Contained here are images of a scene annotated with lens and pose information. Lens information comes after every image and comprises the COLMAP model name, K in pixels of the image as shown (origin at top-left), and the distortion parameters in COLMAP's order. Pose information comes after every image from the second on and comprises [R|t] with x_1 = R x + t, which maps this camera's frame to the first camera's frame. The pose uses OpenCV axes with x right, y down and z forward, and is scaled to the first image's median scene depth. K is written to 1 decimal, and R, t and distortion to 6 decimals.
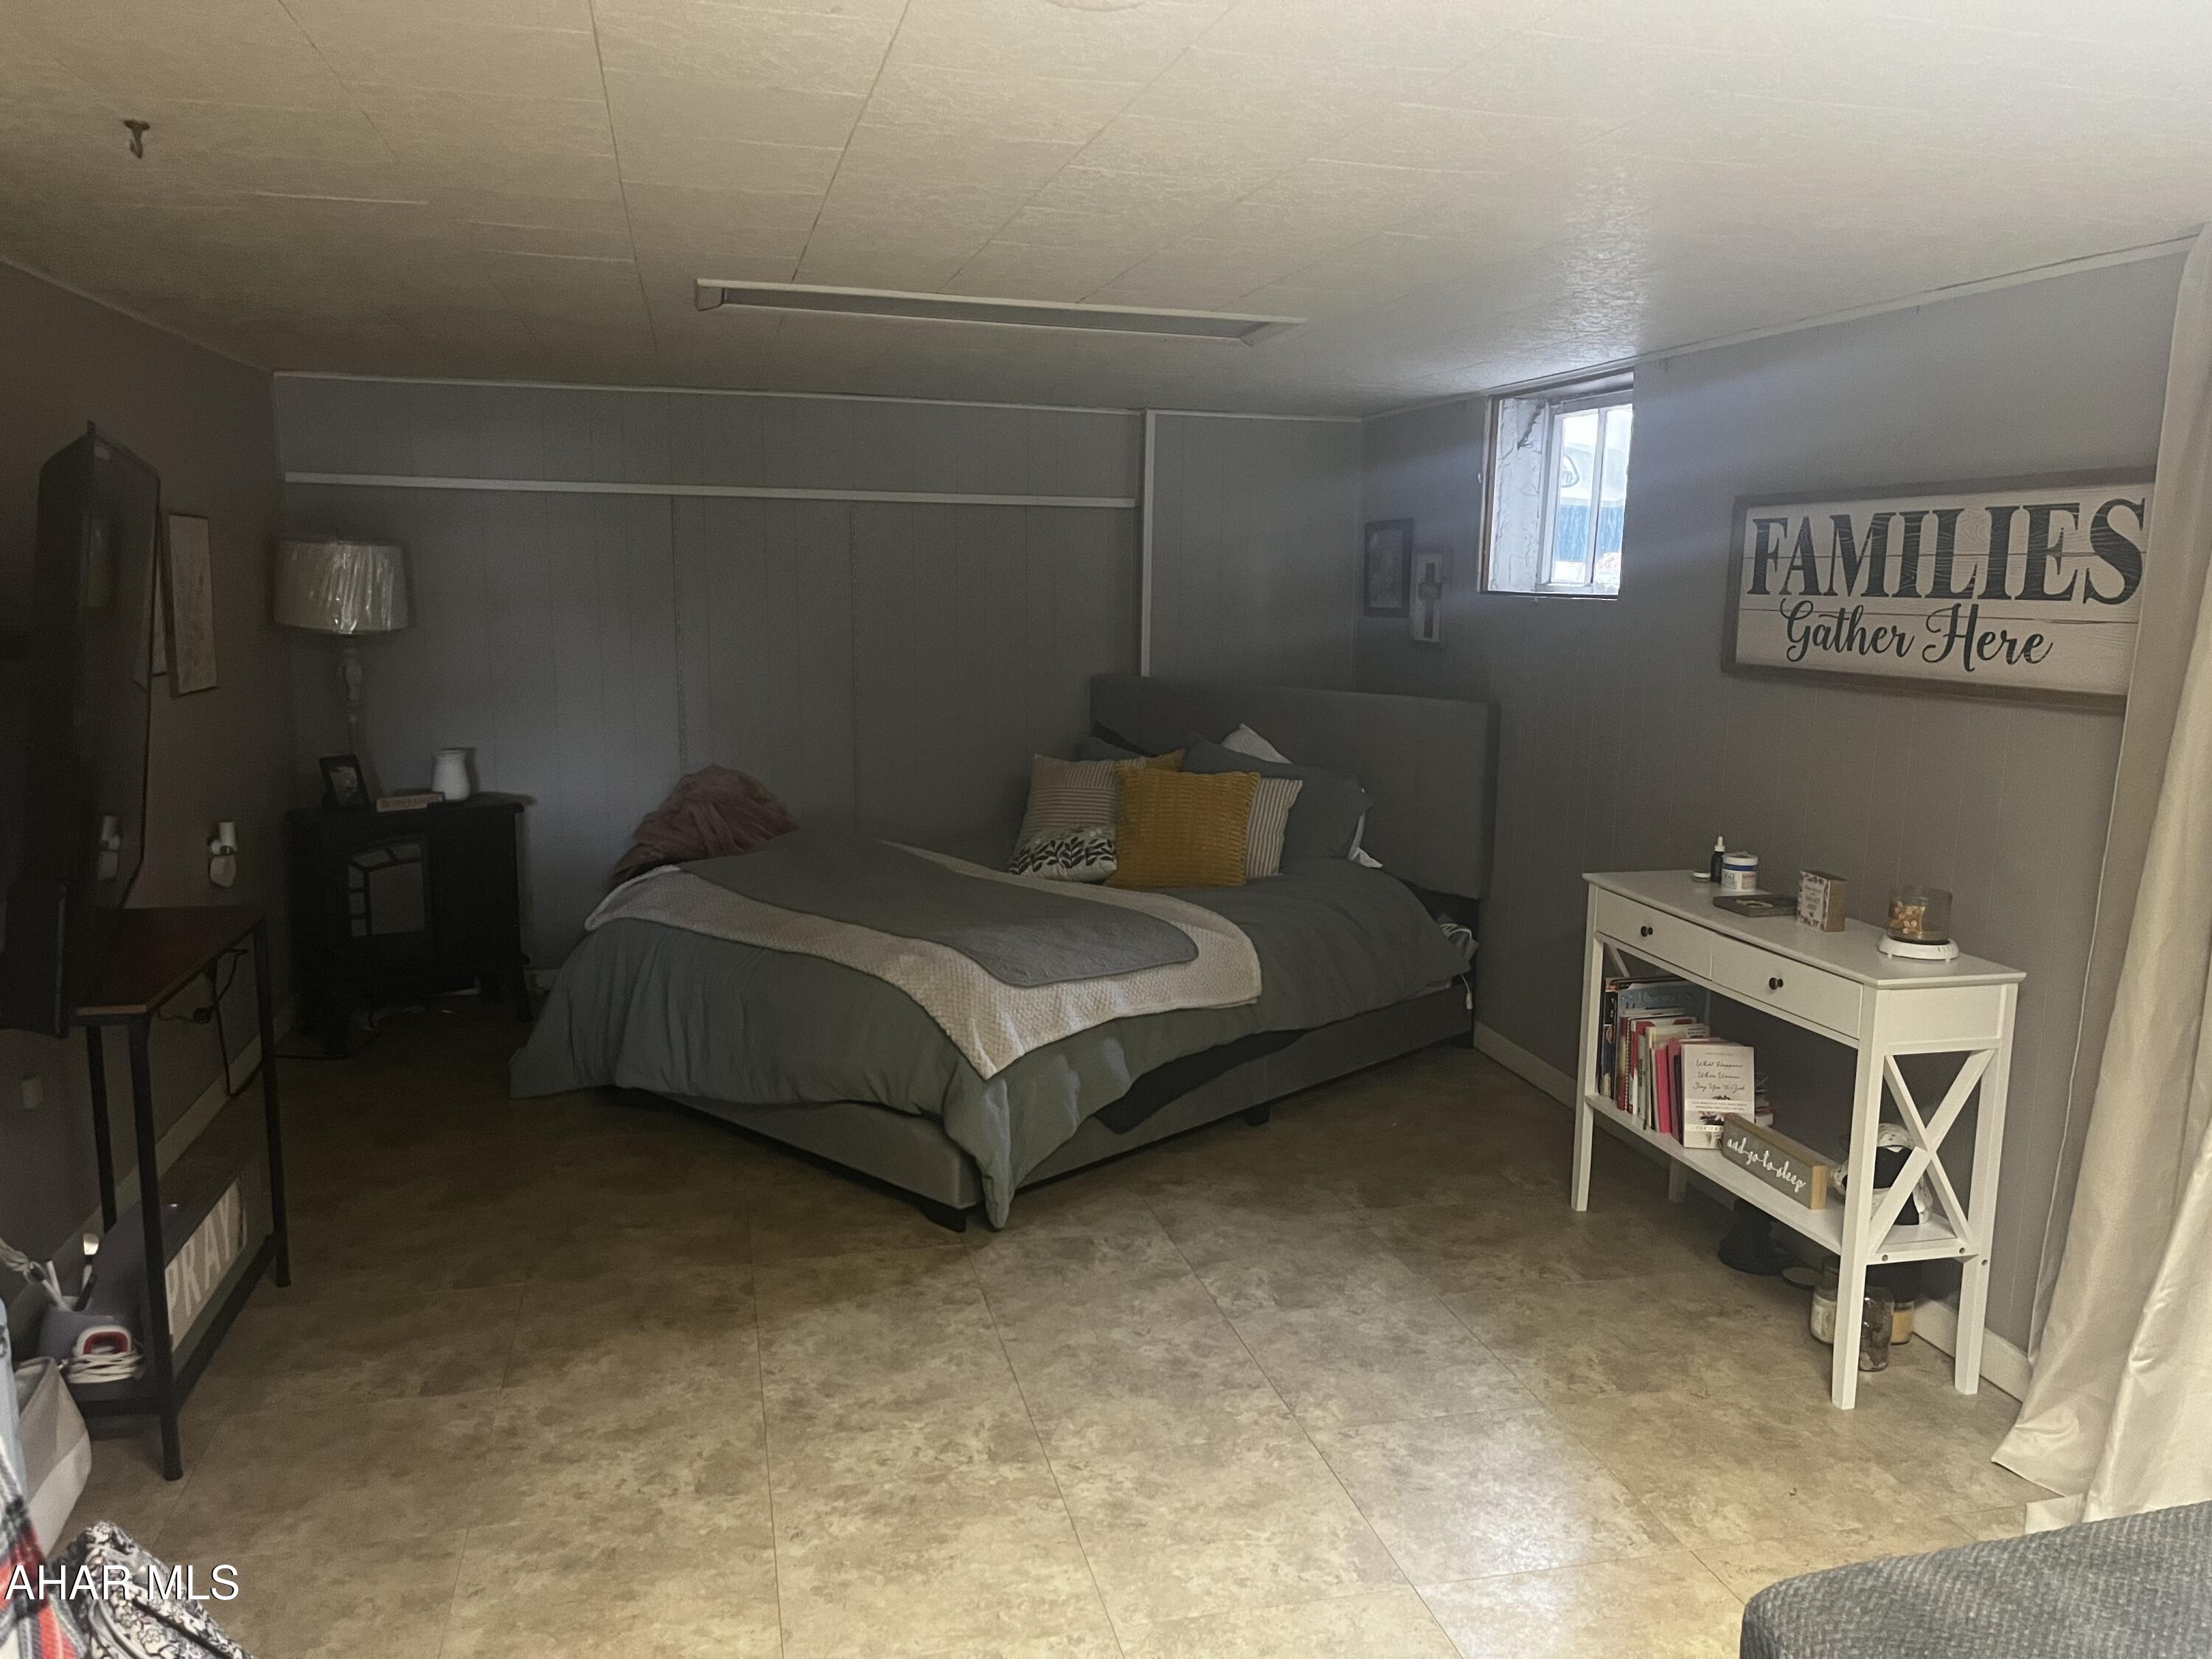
lens RADIAL K [[1666.9, 0, 1105.0], [0, 1666.9, 821.9], [0, 0, 1]] dist [0.035347, -0.041086]
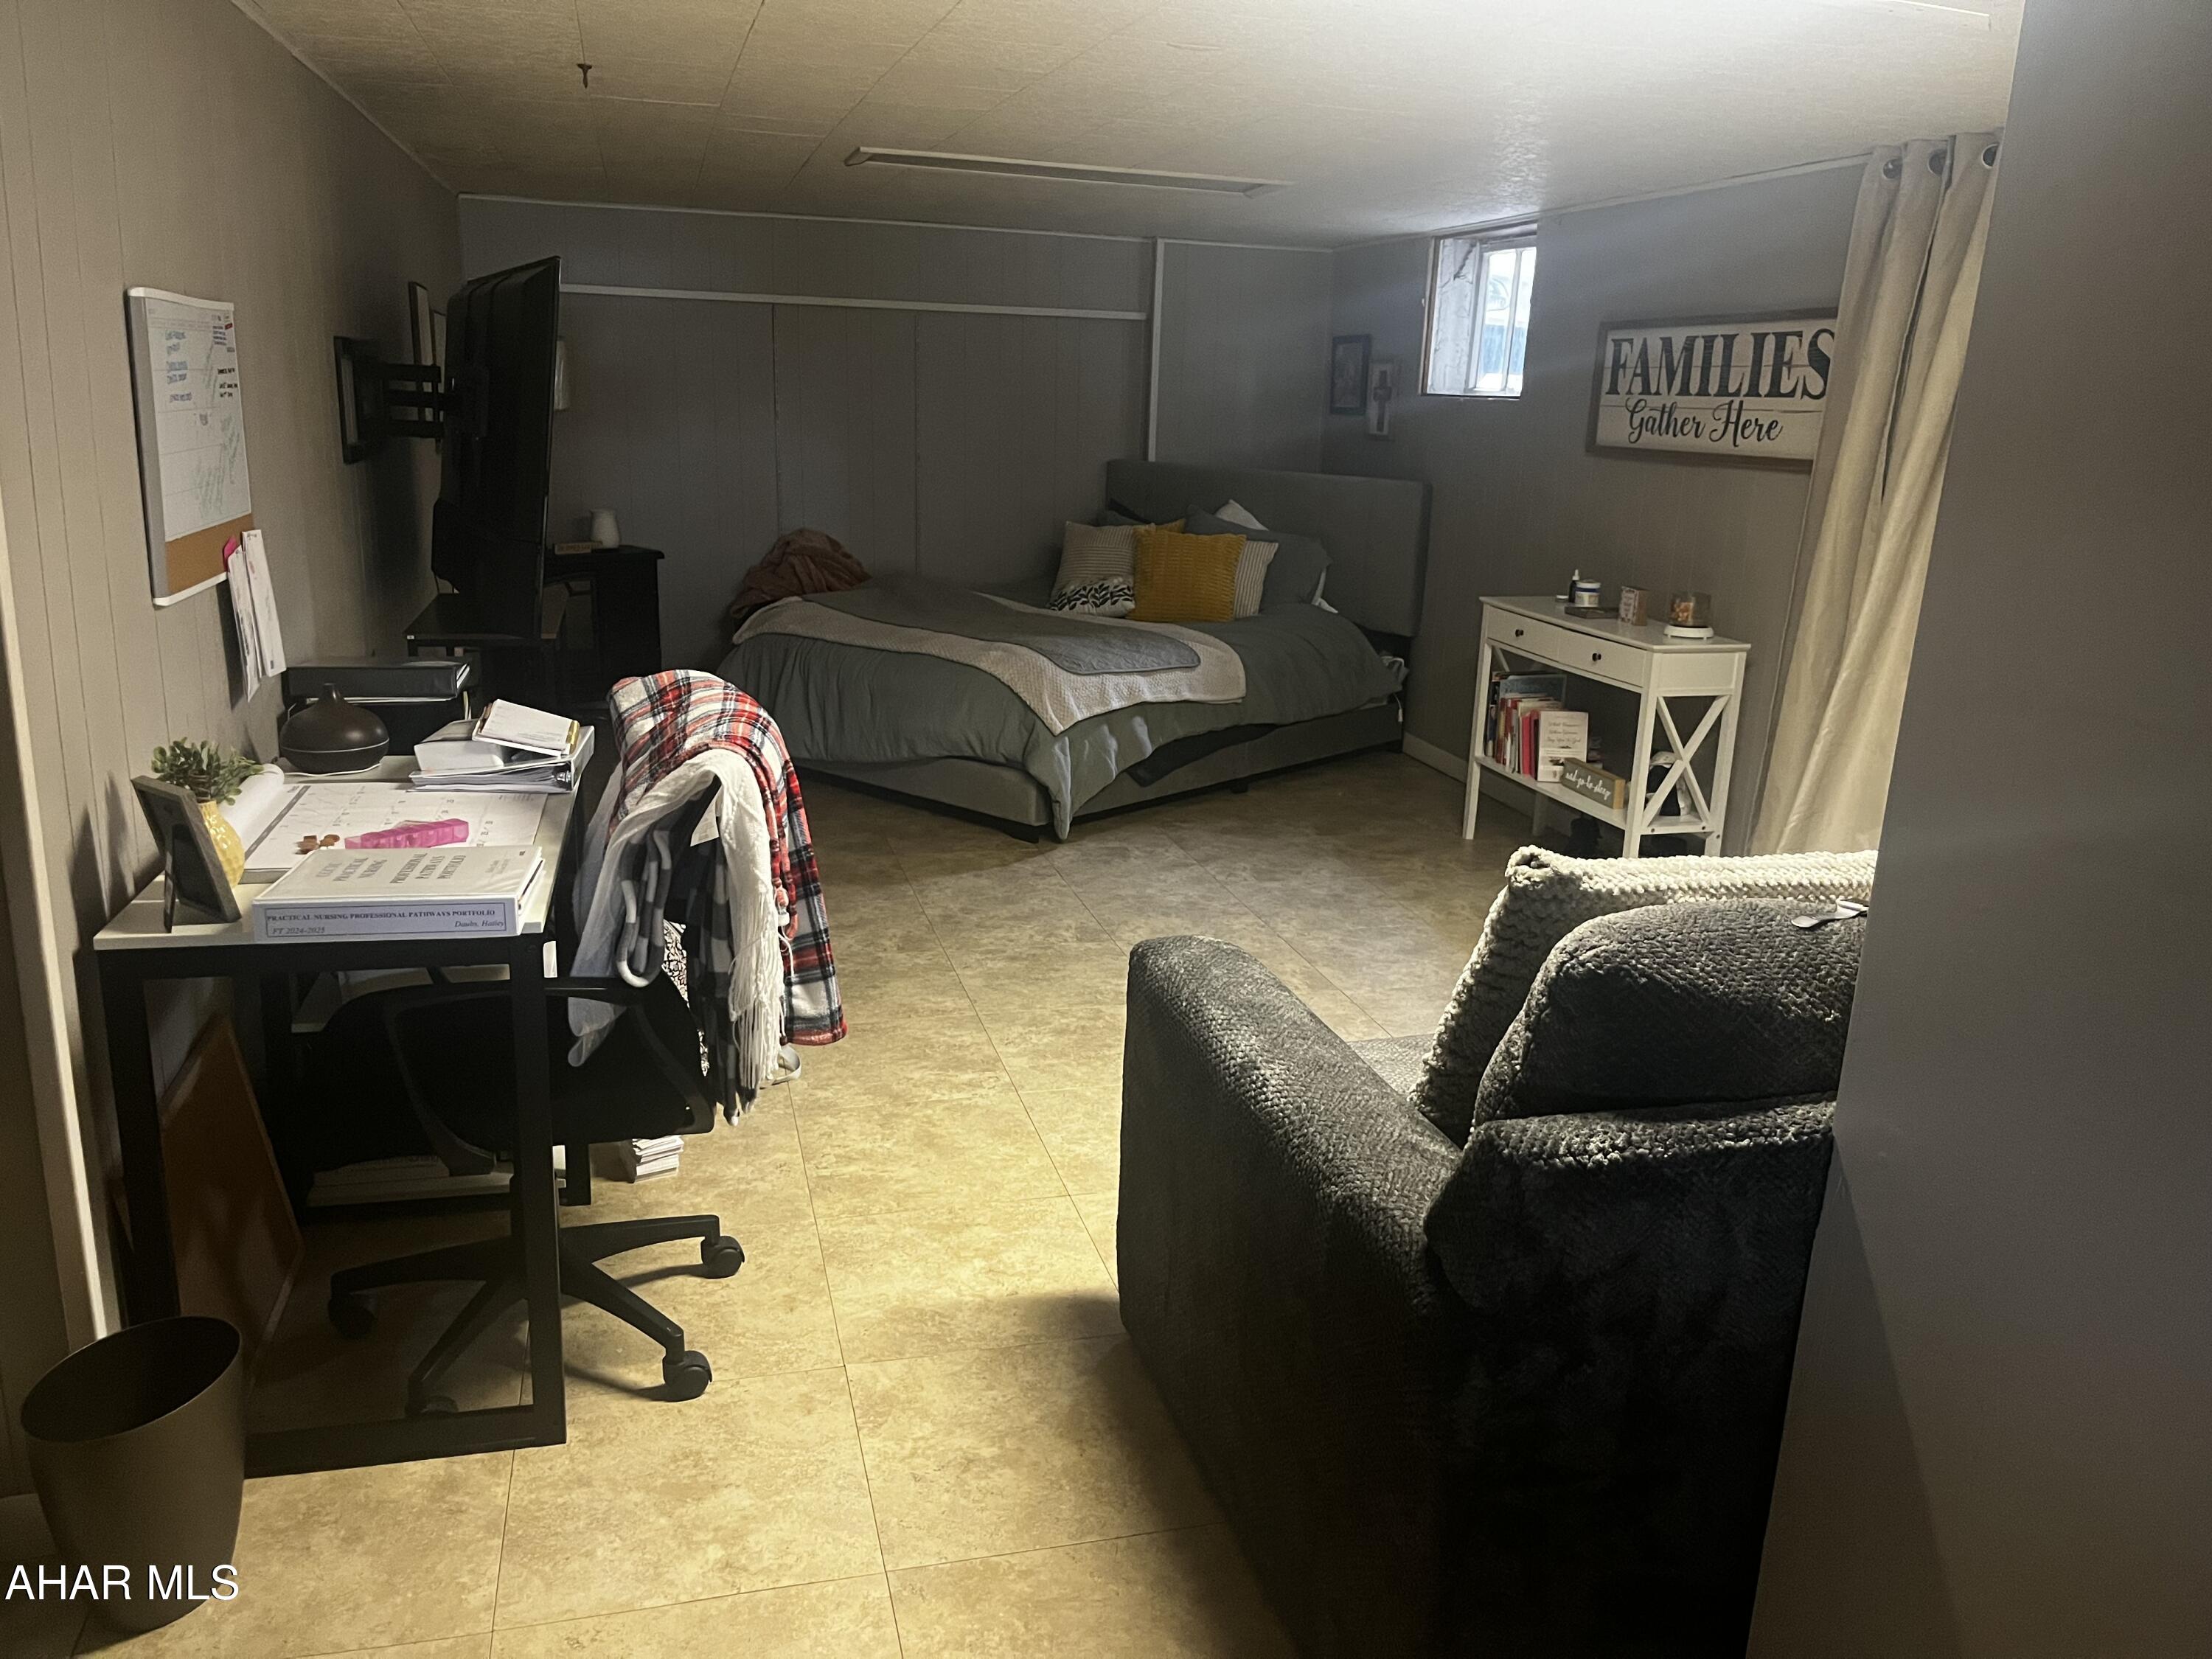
lens RADIAL K [[1666.9, 0, 1098.9], [0, 1666.9, 835.2], [0, 0, 1]] dist [0.035347, -0.041086]
pose [[0.999638, 0.012553, 0.023796, -0.066316], [-0.015172, 0.993450, 0.113253, 0.077553], [-0.022218, -0.113573, 0.993281, -0.419088]]
